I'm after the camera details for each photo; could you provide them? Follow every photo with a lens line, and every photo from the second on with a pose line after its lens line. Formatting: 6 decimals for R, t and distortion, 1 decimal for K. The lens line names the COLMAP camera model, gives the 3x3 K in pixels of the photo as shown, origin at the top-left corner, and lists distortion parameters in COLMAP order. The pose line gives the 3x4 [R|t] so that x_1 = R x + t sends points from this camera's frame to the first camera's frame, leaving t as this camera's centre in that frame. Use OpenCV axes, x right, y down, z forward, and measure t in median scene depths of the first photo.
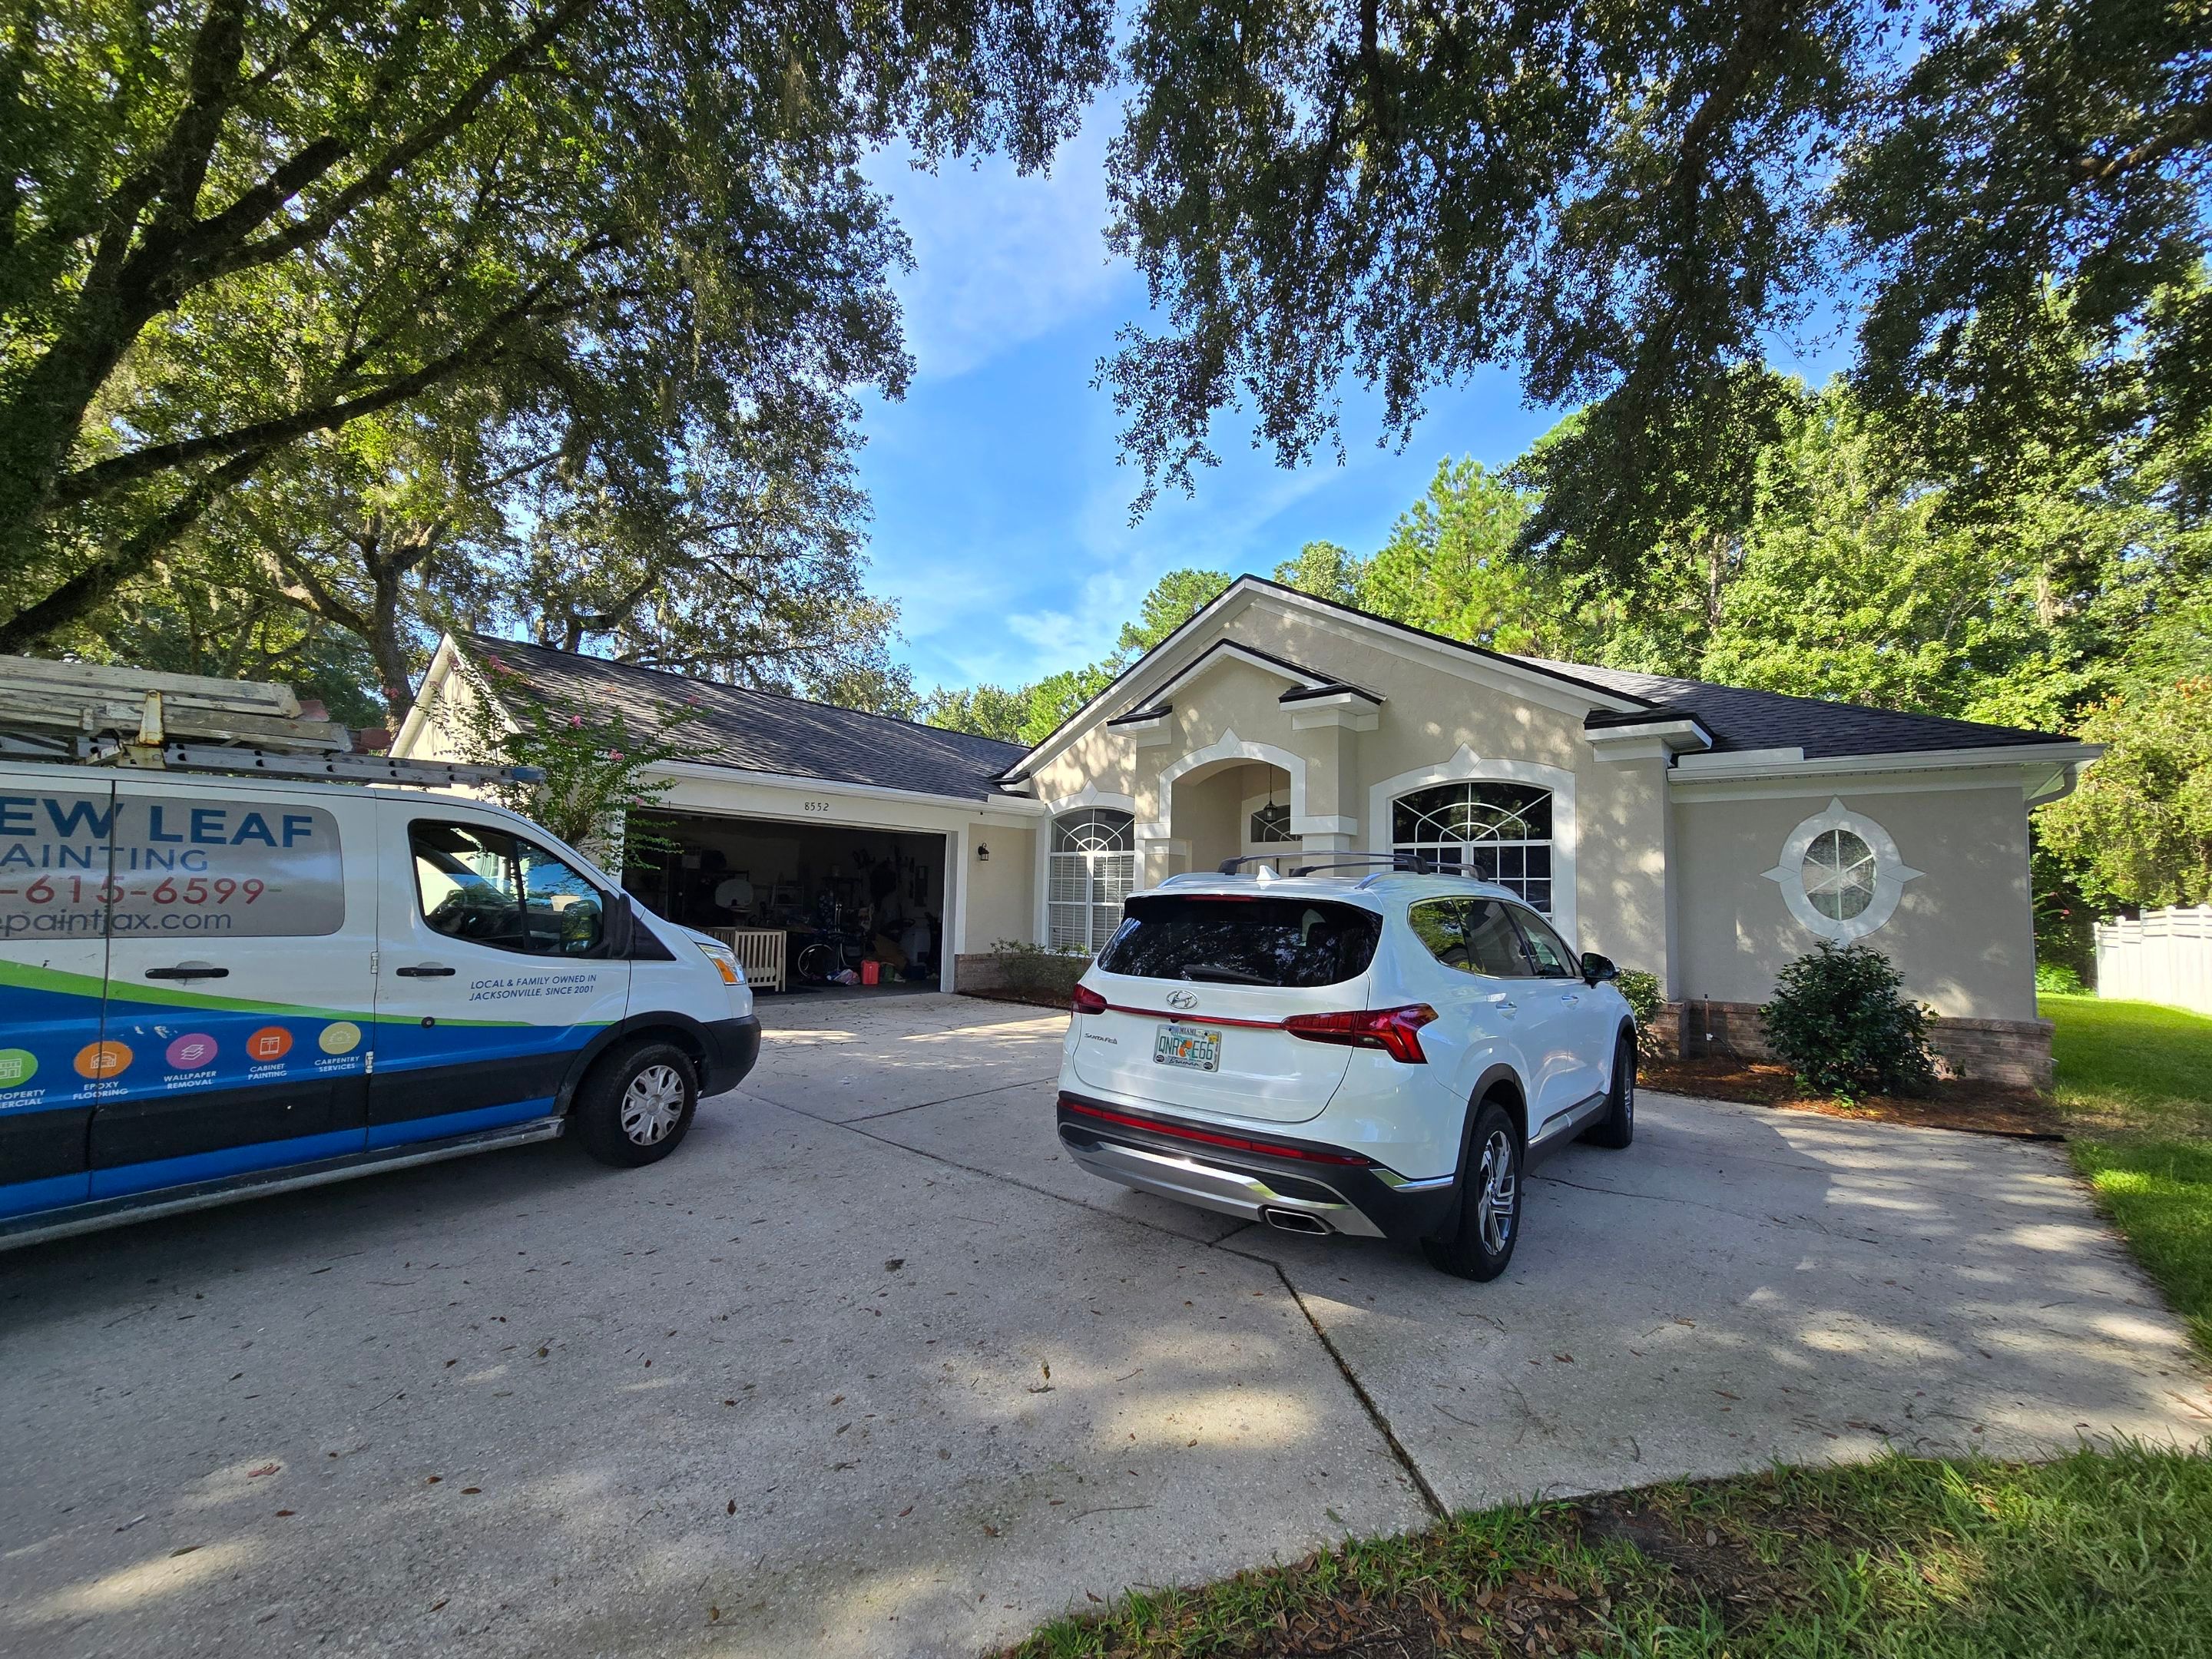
lens RADIAL K [[893.0, 0, 1108.1], [0, 893.0, 831.2], [0, 0, 1]] dist [-0.000973, 0.000941]
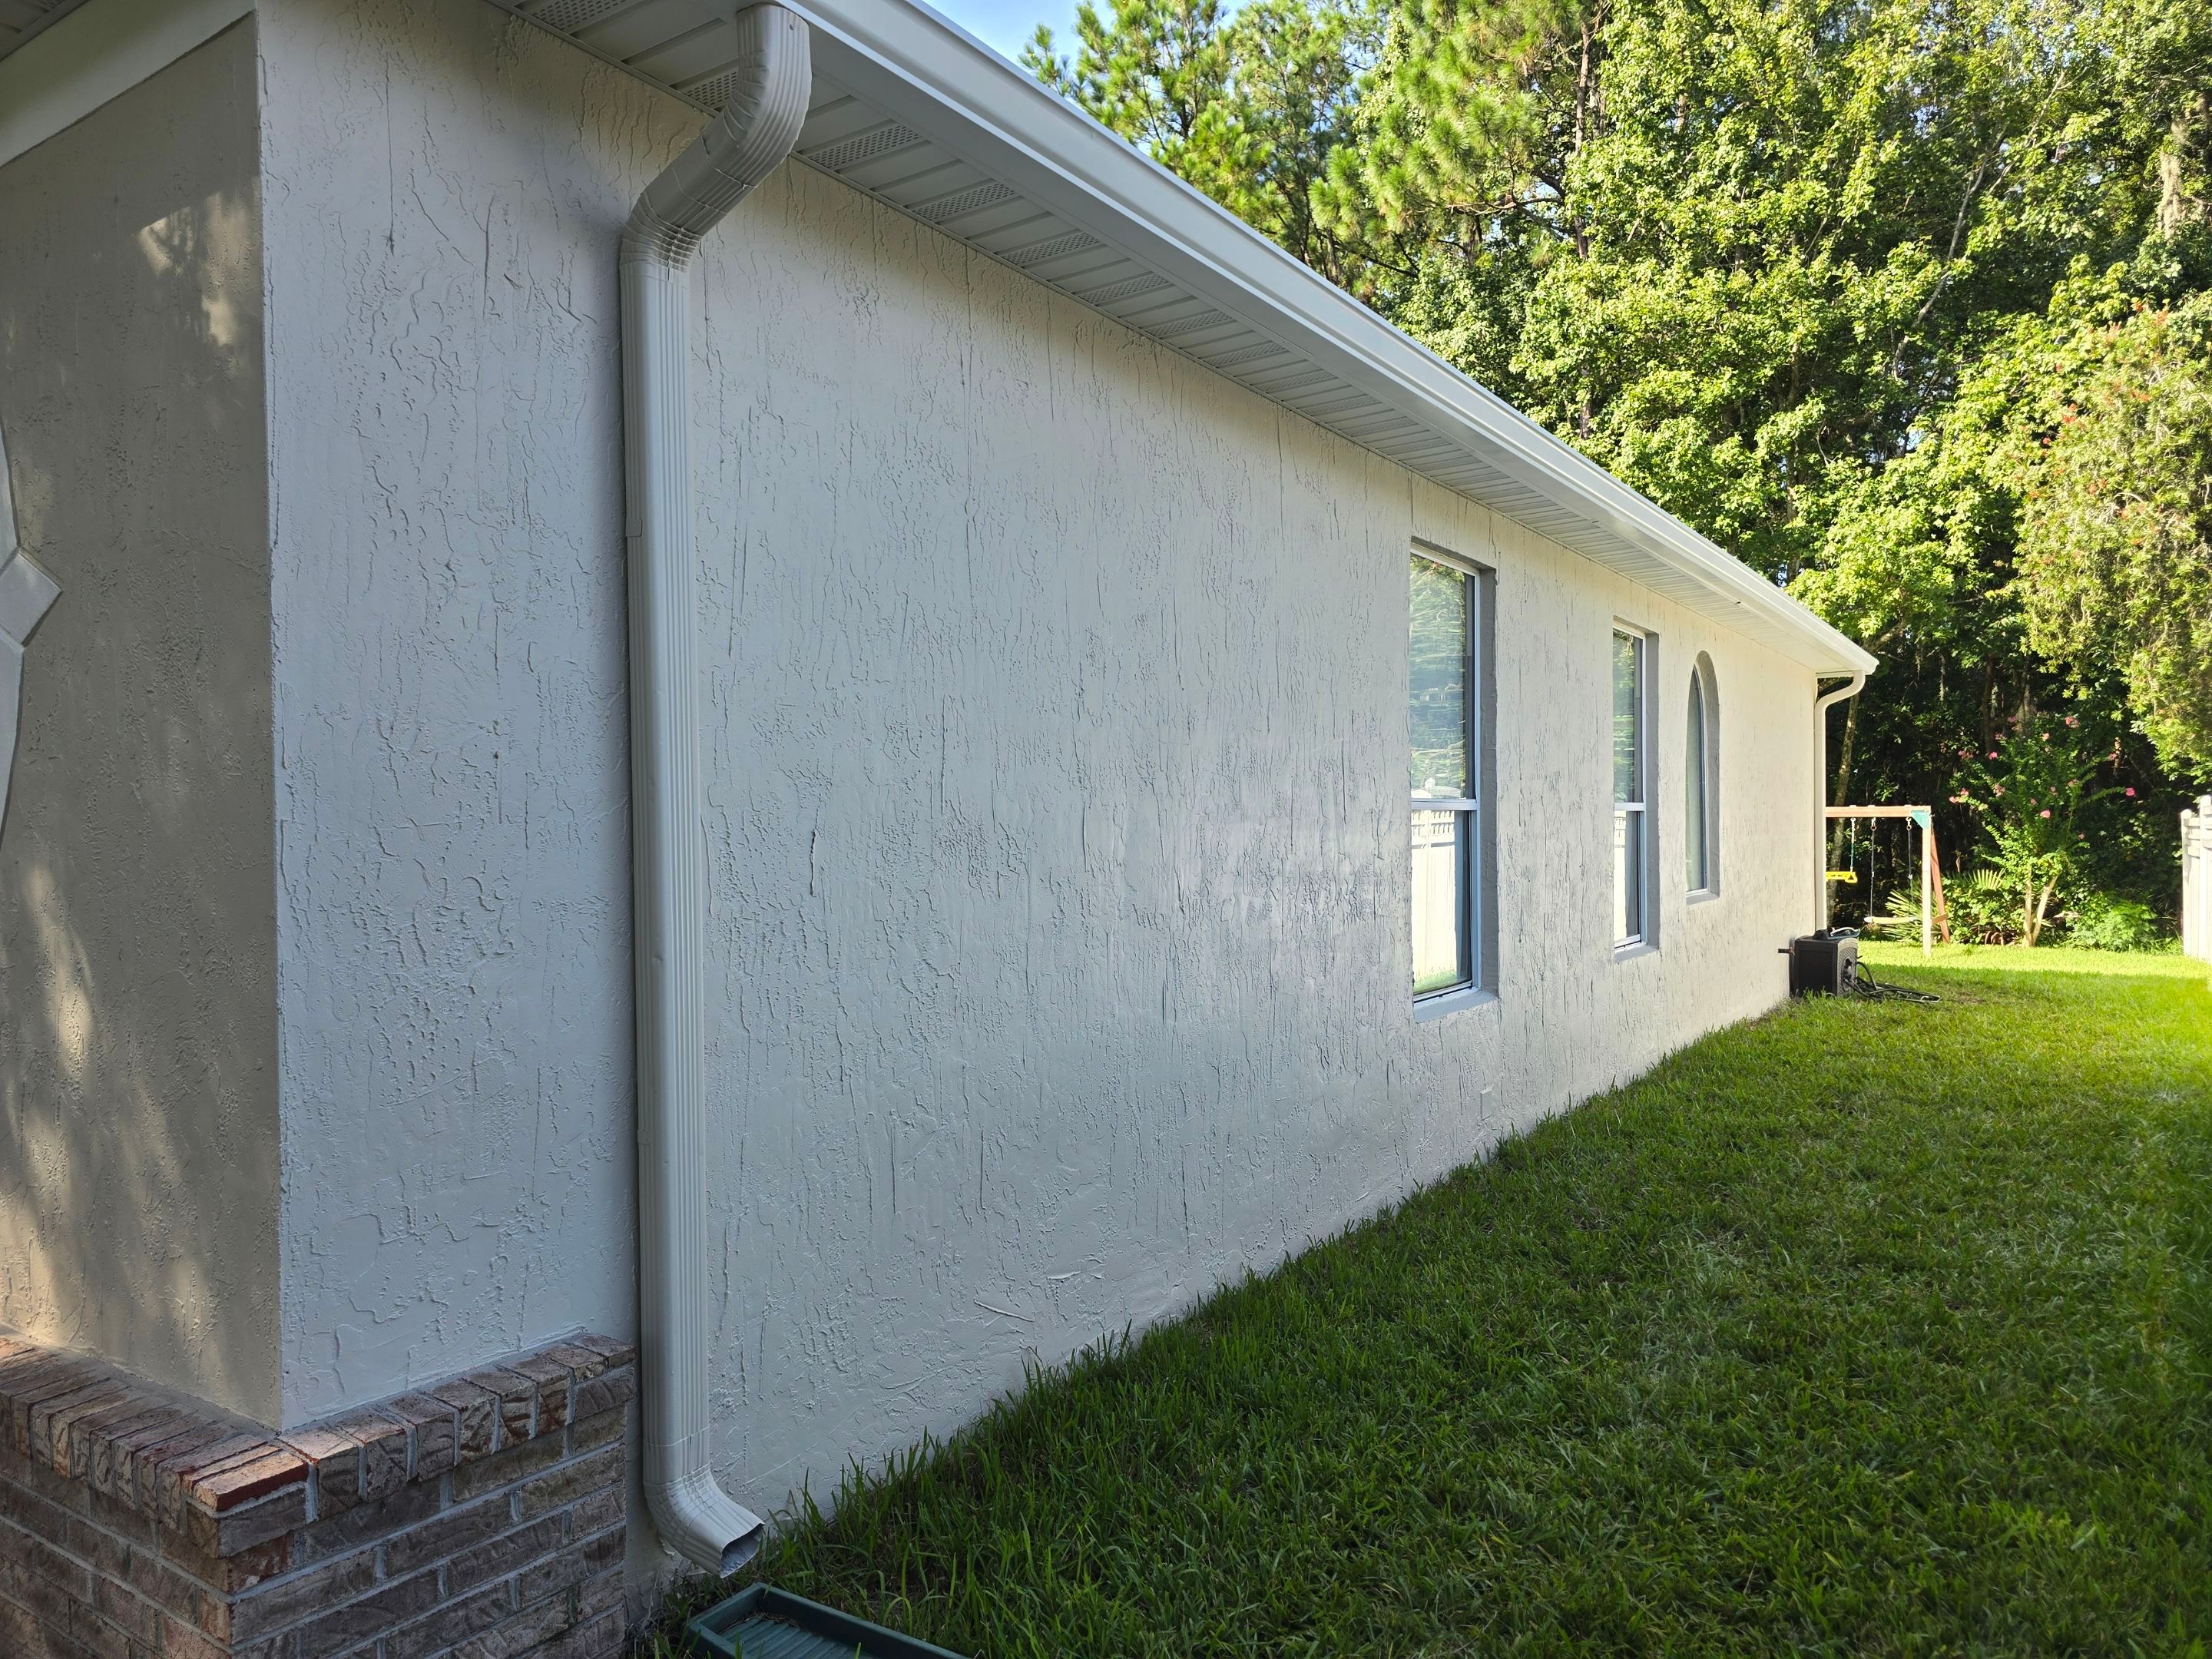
lens RADIAL K [[1488.1, 0, 1105.5], [0, 1488.1, 831.4], [0, 0, 1]] dist [0.009000, 0.002289]
pose [[0.991093, -0.036841, 0.127976, 0.374124], [0.026275, 0.996179, 0.083288, 0.026368], [-0.130555, -0.079183, 0.988274, 0.228079]]
